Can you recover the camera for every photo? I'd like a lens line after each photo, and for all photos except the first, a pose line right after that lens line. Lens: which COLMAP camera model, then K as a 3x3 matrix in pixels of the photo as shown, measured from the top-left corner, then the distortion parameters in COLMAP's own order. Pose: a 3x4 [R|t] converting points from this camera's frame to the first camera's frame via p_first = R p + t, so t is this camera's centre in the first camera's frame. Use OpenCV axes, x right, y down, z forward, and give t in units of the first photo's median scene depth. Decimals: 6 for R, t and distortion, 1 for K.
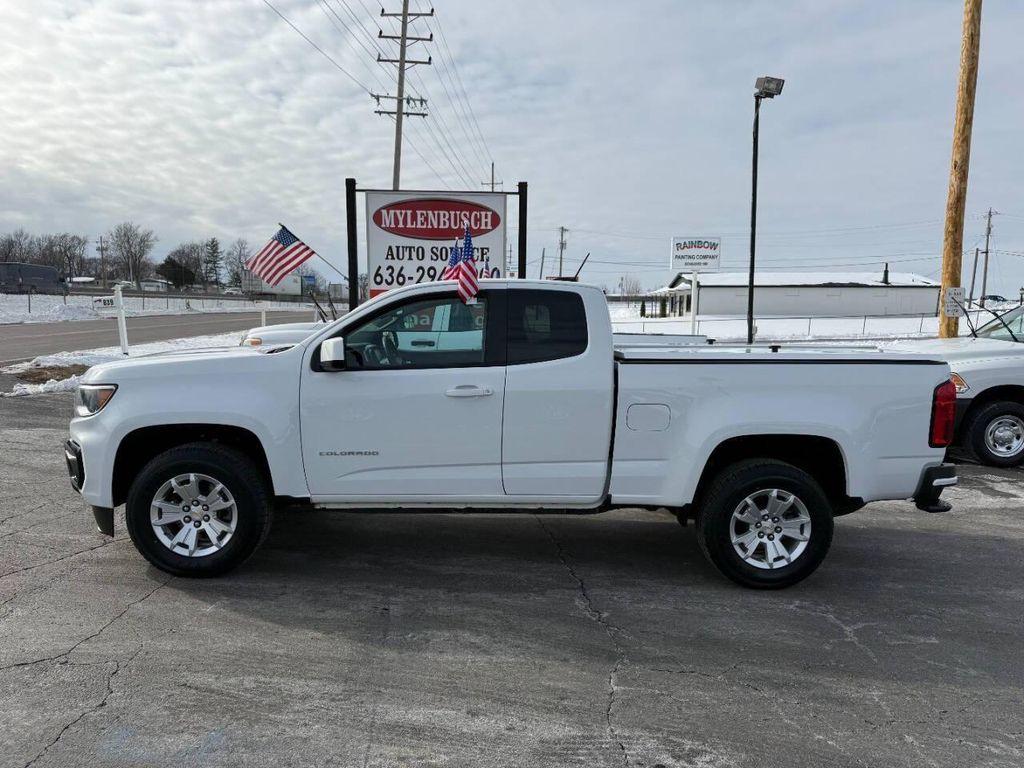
lens RADIAL K [[687.4, 0, 514.3], [0, 687.4, 385.9], [0, 0, 1]] dist [0.138225, -0.152332]
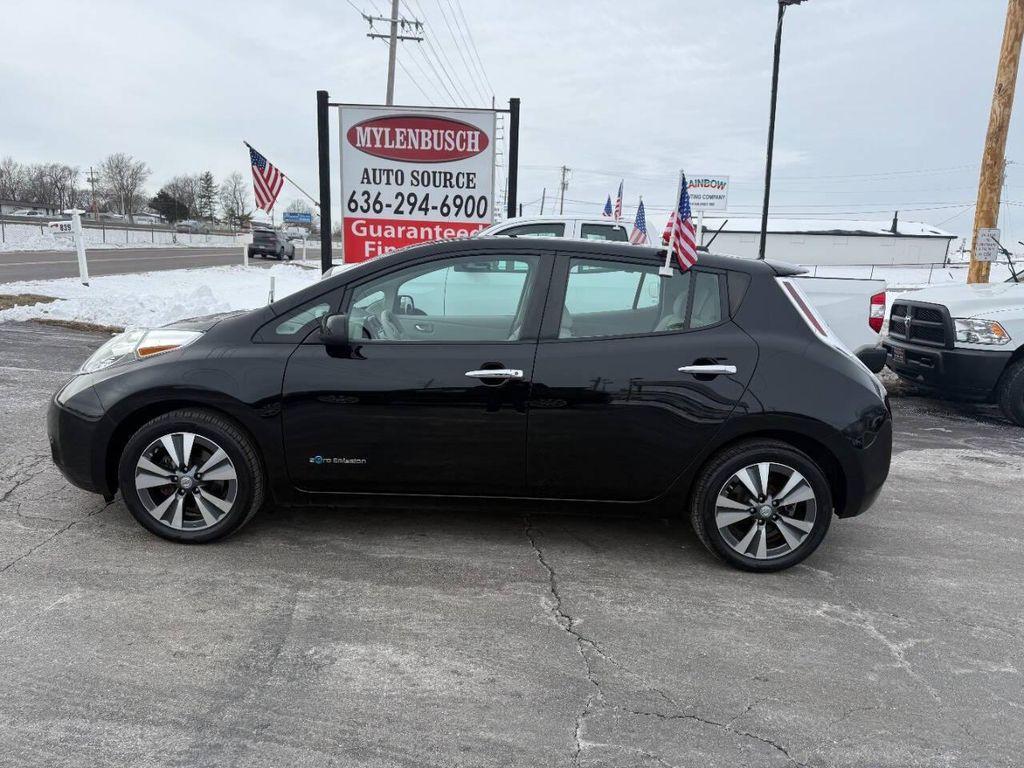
lens RADIAL K [[687.9, 0, 516.9], [0, 687.9, 379.8], [0, 0, 1]] dist [0.080671, -0.075007]
pose [[0.999745, 0.021701, 0.006264, 0.016806], [-0.022085, 0.997323, 0.069704, 0.004182], [-0.004734, -0.069825, 0.997548, 0.082724]]
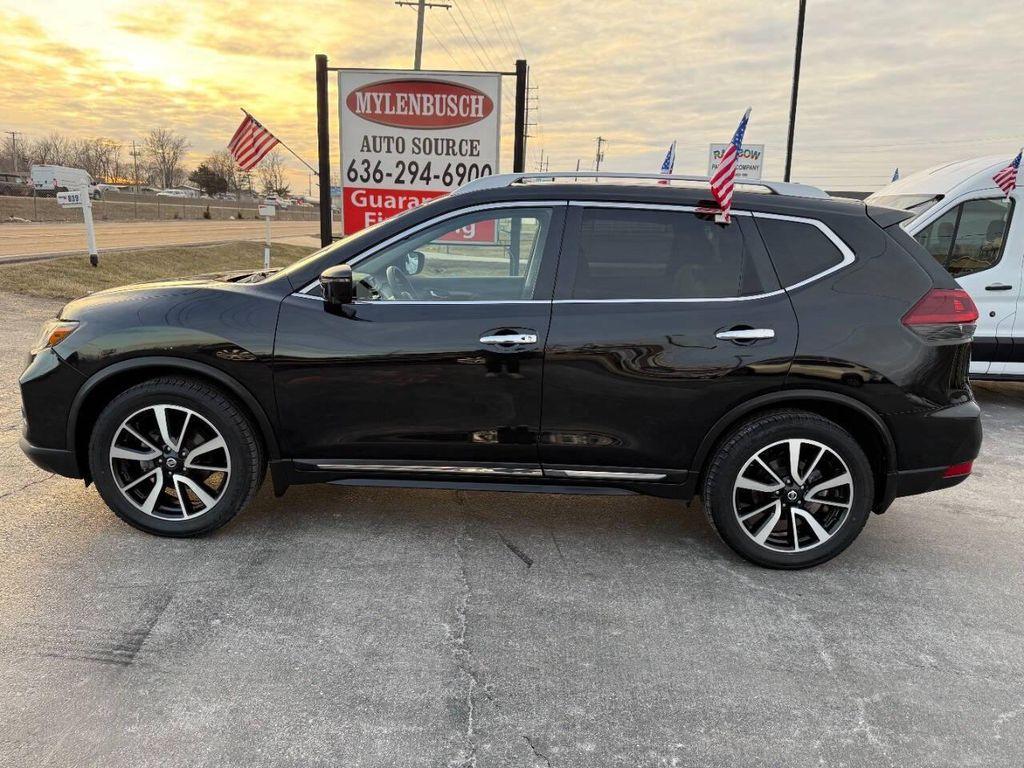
lens RADIAL K [[691.7, 0, 513.6], [0, 691.7, 369.2], [0, 0, 1]] dist [0.074219, -0.069842]
pose [[0.998103, 0.035833, -0.050056, 0.057705], [-0.031124, 0.995284, 0.091875, 0.001281], [0.053112, -0.090143, 0.994512, 0.121079]]
